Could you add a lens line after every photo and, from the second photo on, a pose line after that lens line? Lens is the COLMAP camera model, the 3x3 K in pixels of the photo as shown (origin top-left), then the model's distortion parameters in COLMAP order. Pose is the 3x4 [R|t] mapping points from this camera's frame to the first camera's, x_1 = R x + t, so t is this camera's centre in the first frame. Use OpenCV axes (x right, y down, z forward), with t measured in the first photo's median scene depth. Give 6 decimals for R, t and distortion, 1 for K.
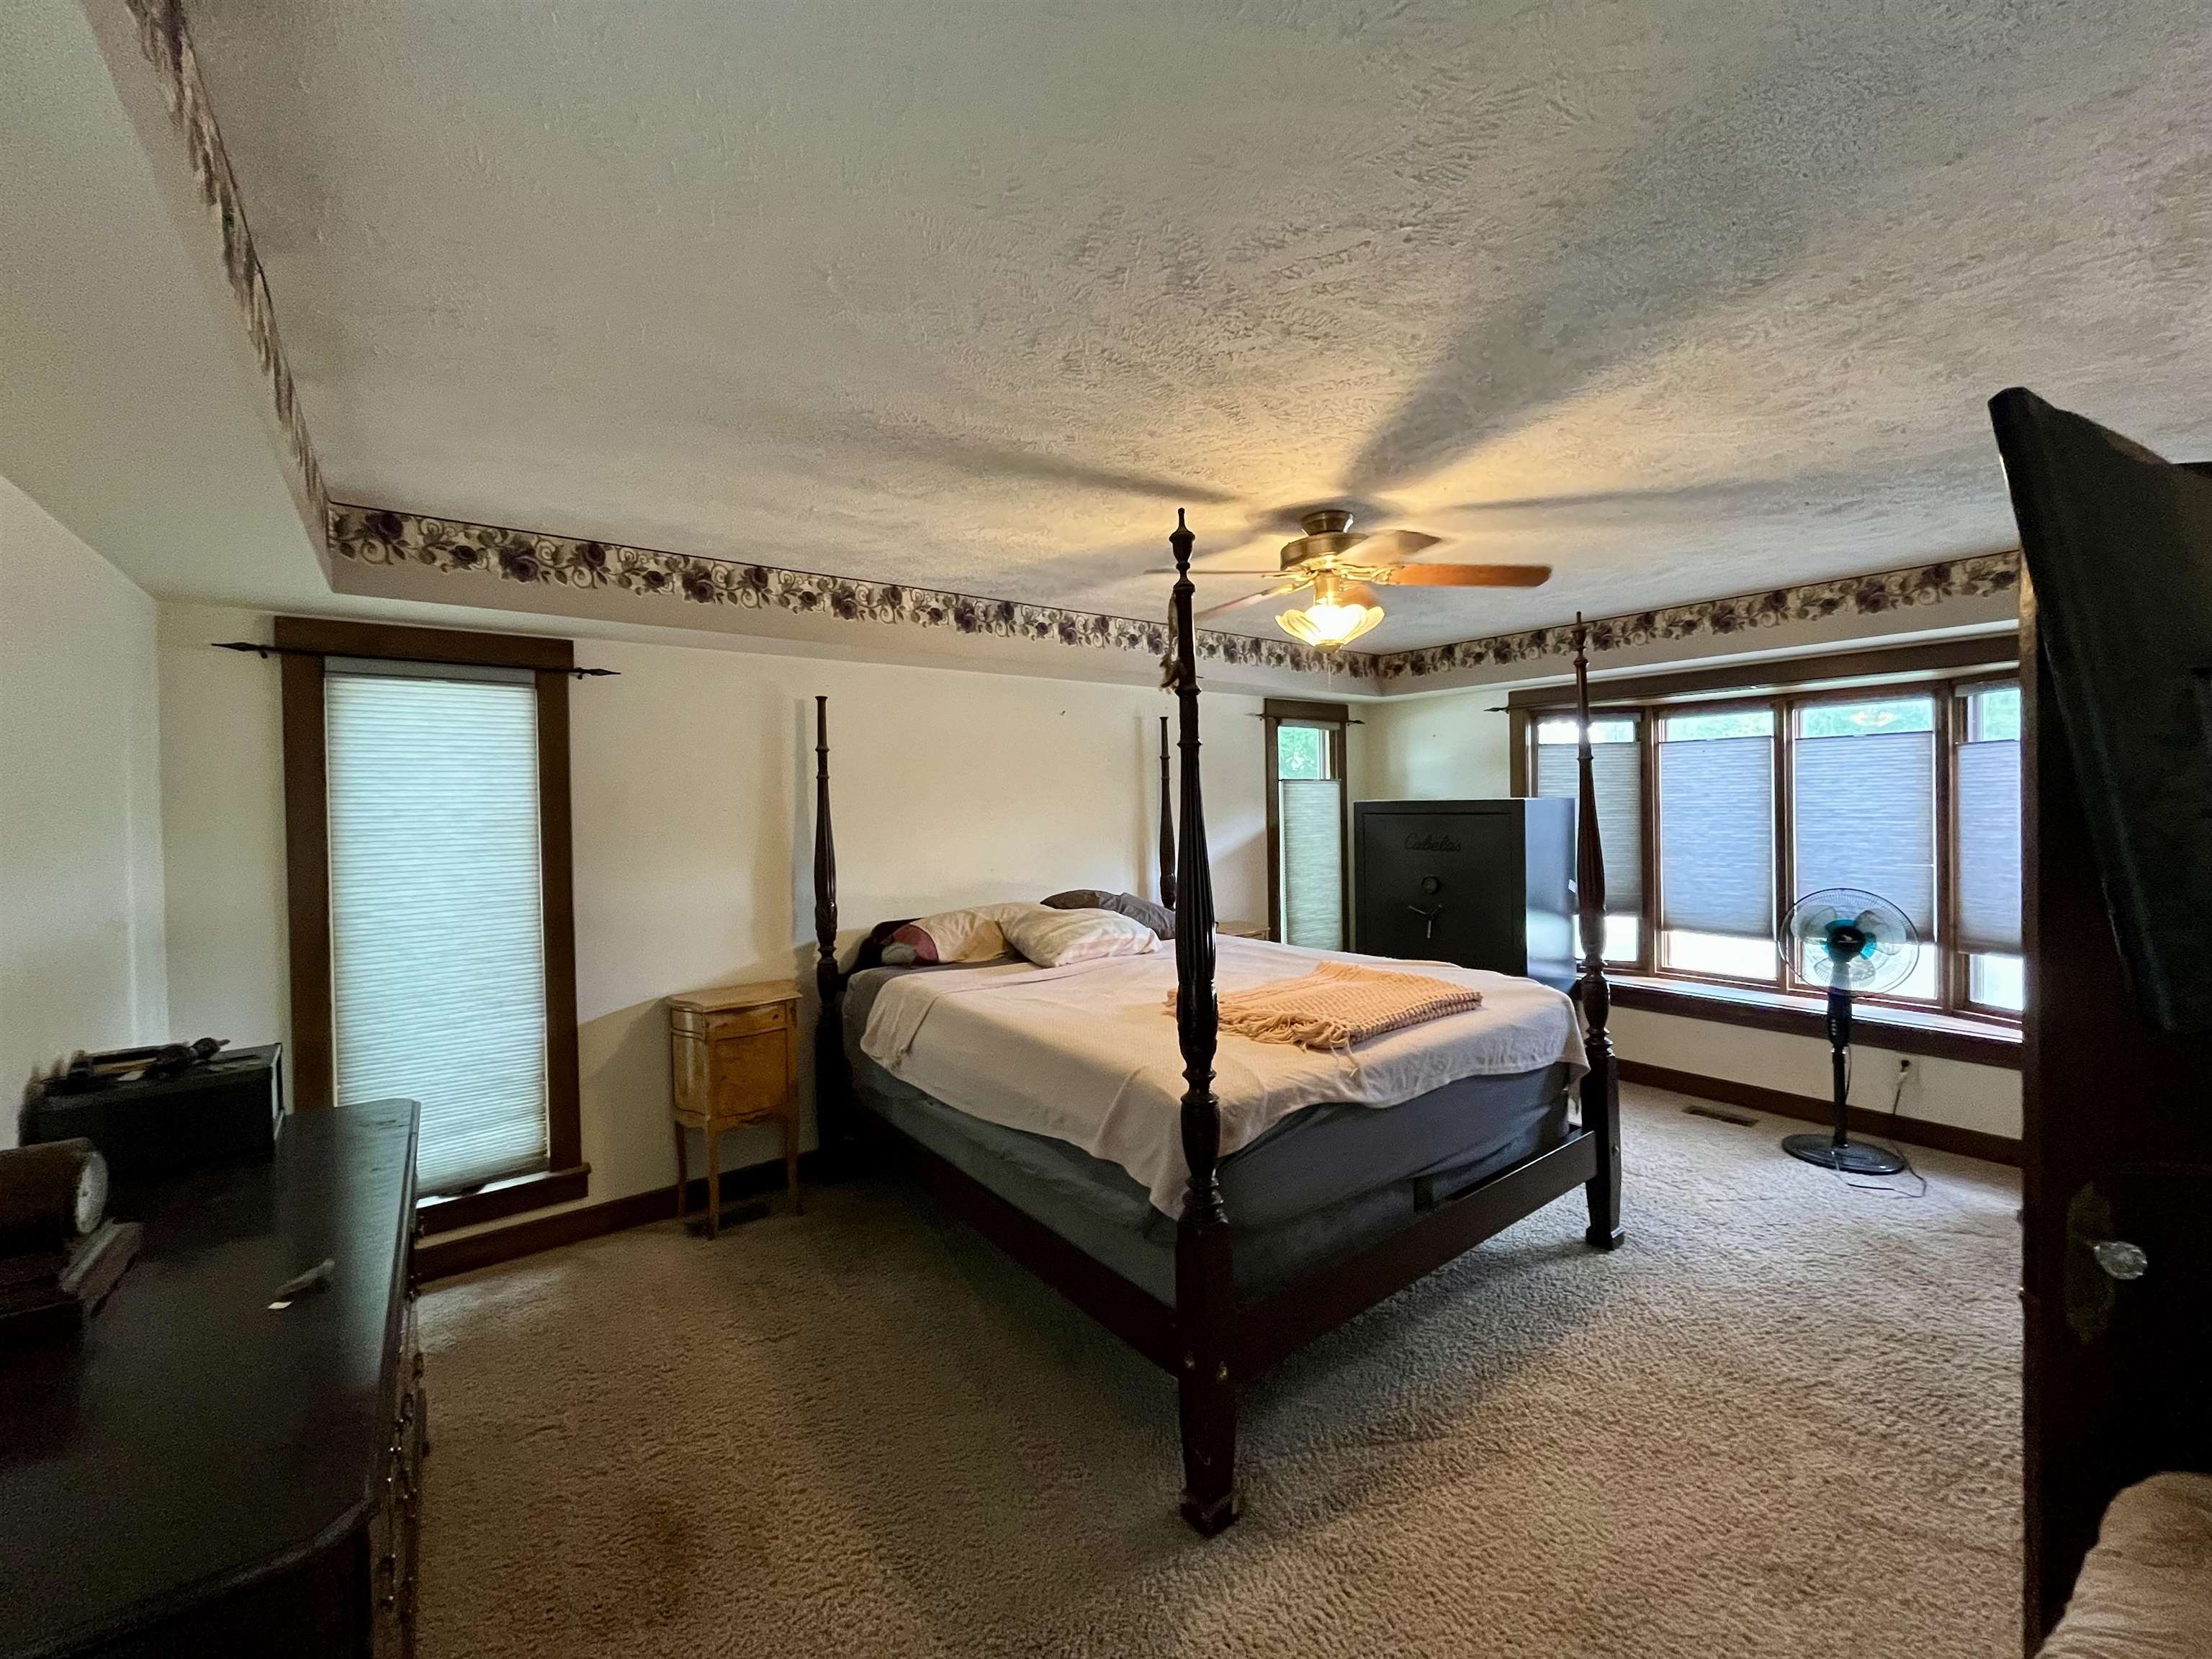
lens RADIAL K [[891.3, 0, 1104.0], [0, 891.3, 817.1], [0, 0, 1]] dist [-0.001724, -0.000002]
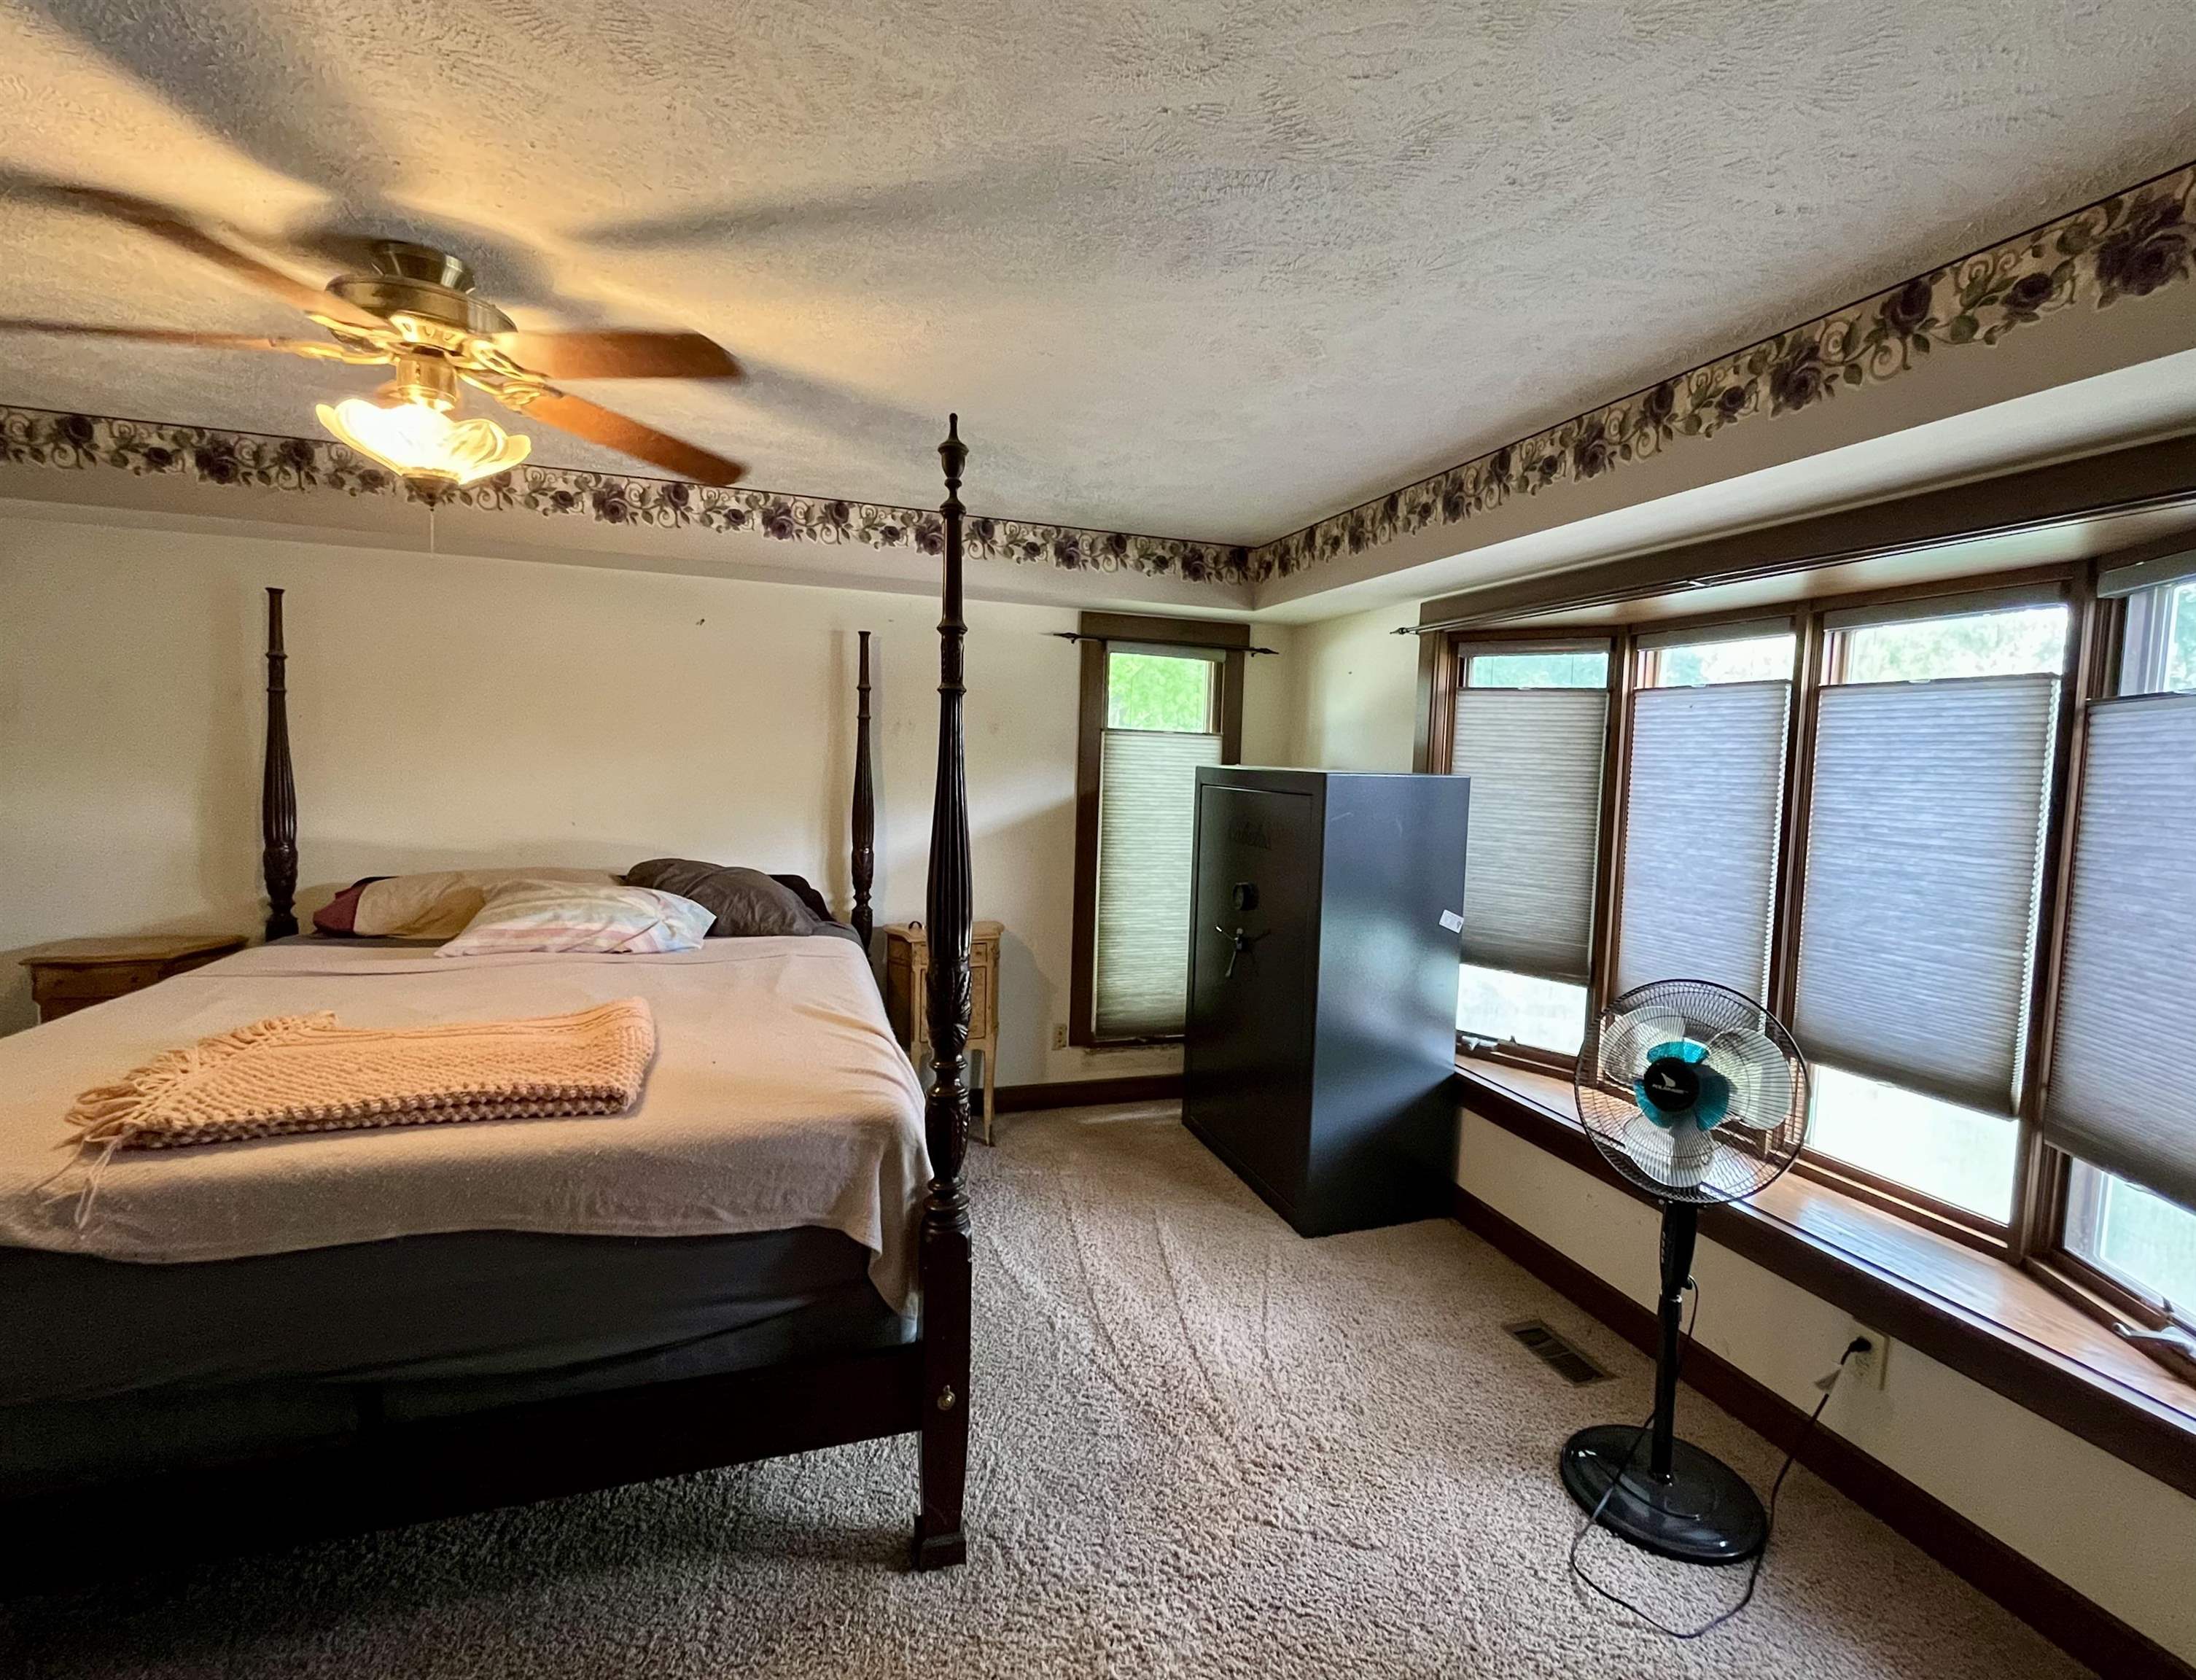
lens RADIAL K [[1005.7, 0, 1139.9], [0, 1005.7, 829.8], [0, 0, 1]] dist [-0.000581, -0.000280]
pose [[0.949127, 0.074574, -0.305935, 0.654212], [-0.057822, 0.996307, 0.063473, -0.020488], [0.309538, -0.042555, 0.949934, 0.348650]]
